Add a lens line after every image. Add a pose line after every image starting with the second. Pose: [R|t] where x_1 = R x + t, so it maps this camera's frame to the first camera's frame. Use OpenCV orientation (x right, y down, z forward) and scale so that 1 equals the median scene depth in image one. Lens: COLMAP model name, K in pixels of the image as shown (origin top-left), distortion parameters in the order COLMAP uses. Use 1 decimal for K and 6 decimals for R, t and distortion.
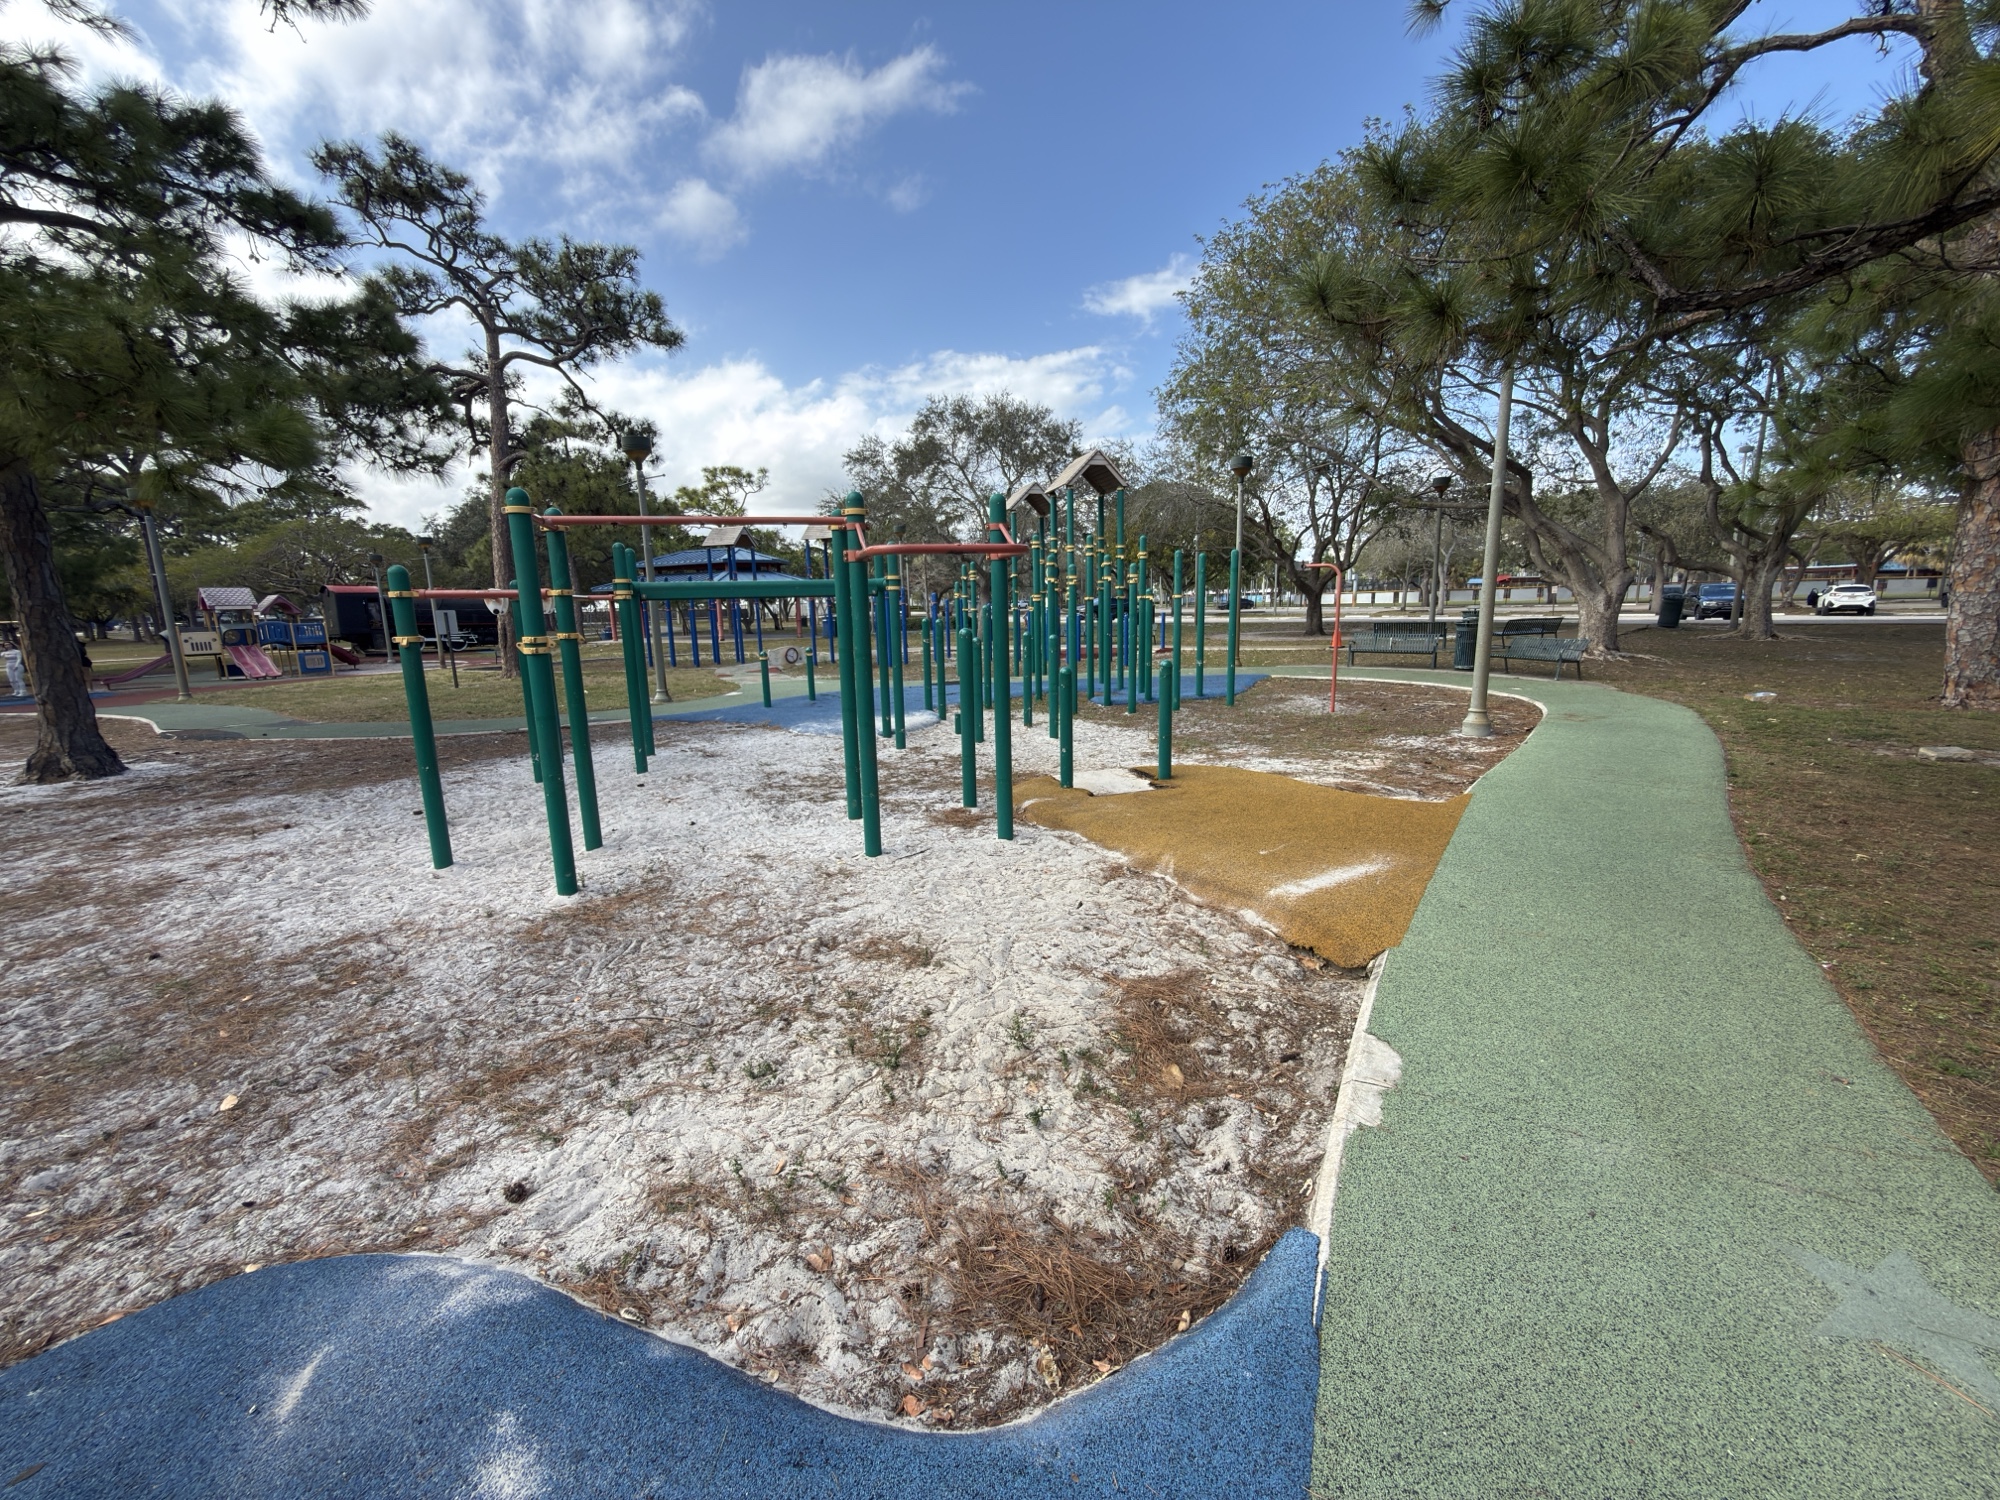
lens RADIAL K [[800.8, 0, 1000.3], [0, 800.8, 752.4], [0, 0, 1]] dist [-0.002051, -0.000326]
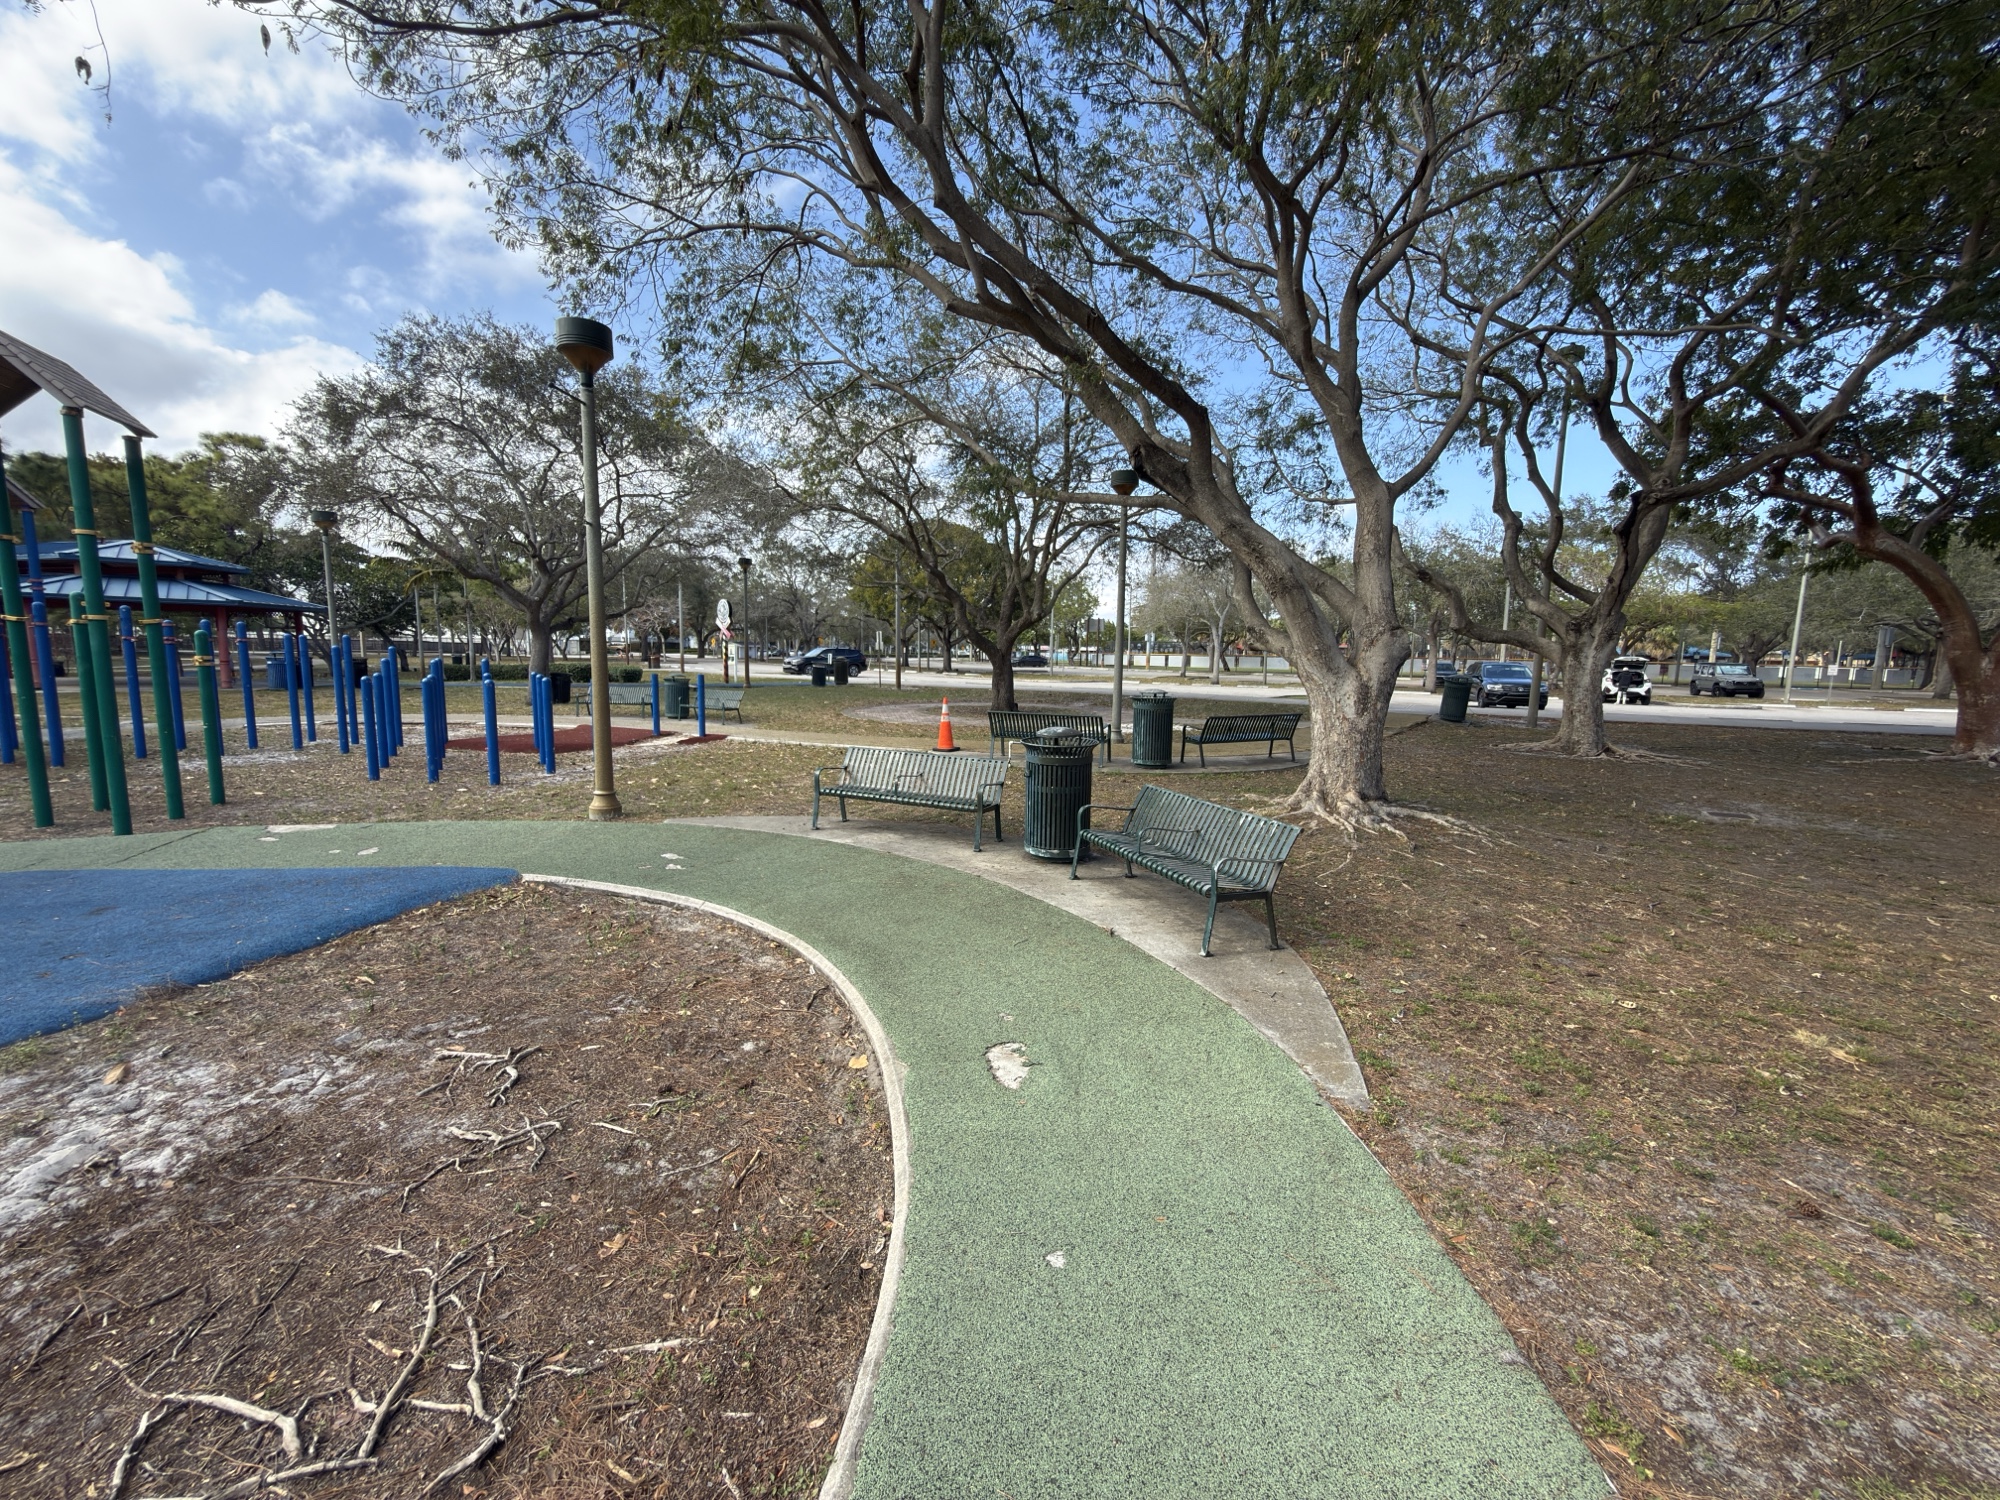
lens RADIAL K [[800.8, 0, 1000.3], [0, 800.8, 748.8], [0, 0, 1]] dist [-0.002051, -0.000326]
pose [[0.980653, 0.019964, 0.194732, 0.260977], [-0.007226, 0.997800, -0.065908, -0.071040], [-0.195619, 0.063226, 0.978640, 0.331061]]
